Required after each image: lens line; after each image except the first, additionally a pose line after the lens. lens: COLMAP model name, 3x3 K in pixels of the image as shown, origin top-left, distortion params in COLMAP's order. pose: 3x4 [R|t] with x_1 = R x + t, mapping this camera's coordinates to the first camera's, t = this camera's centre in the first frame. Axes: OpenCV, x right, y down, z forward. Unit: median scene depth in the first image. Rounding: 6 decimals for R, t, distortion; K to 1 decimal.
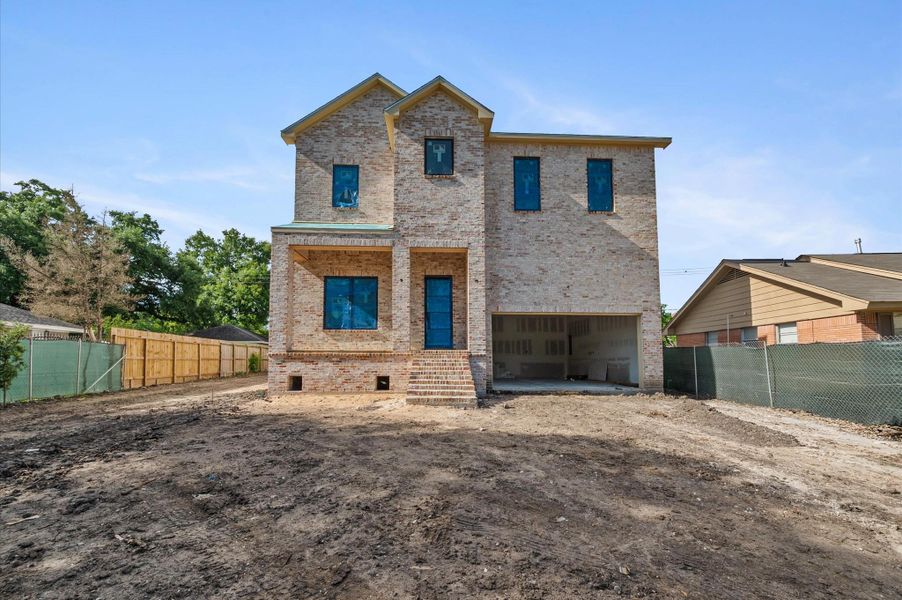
lens RADIAL K [[386.0, 0, 460.0], [0, 386.0, 338.9], [0, 0, 1]] dist [0.002081, -0.000421]
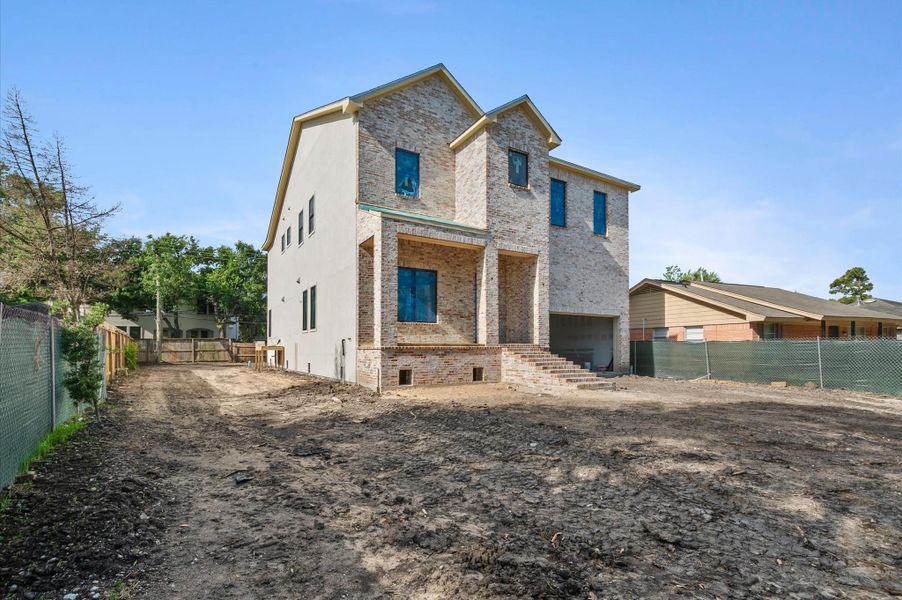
lens RADIAL K [[386.0, 0, 444.5], [0, 386.0, 348.0], [0, 0, 1]] dist [0.002081, -0.000421]
pose [[0.893189, -0.002784, 0.449673, -0.677807], [-0.021715, 0.998547, 0.049315, -0.008402], [-0.449157, -0.053812, 0.891831, 0.075247]]
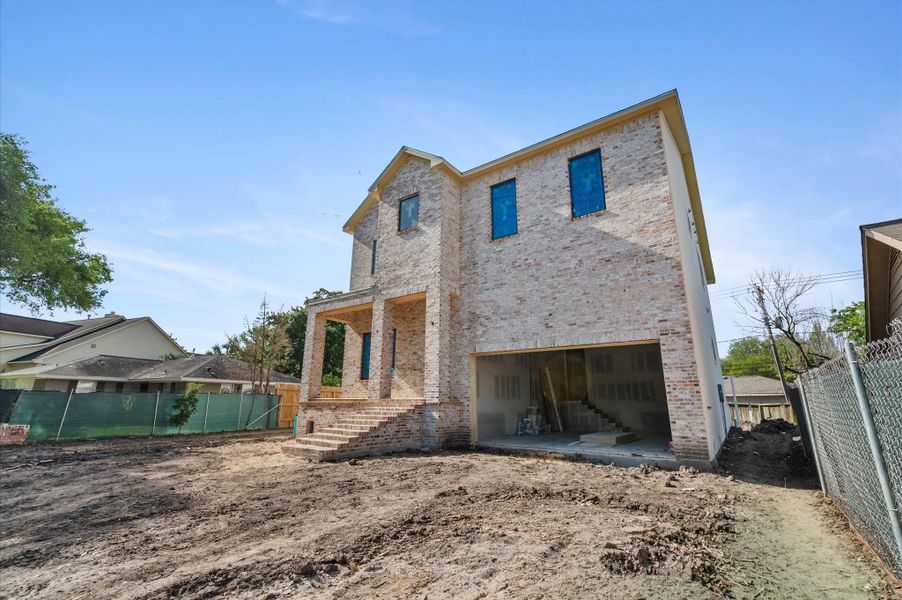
lens RADIAL K [[386.0, 0, 467.6], [0, 386.0, 309.9], [0, 0, 1]] dist [0.002081, -0.000421]
pose [[0.796386, -0.141017, -0.588118, 0.611573], [0.027967, 0.979983, -0.197106, 0.006677], [0.604141, 0.140525, 0.784389, 0.271843]]
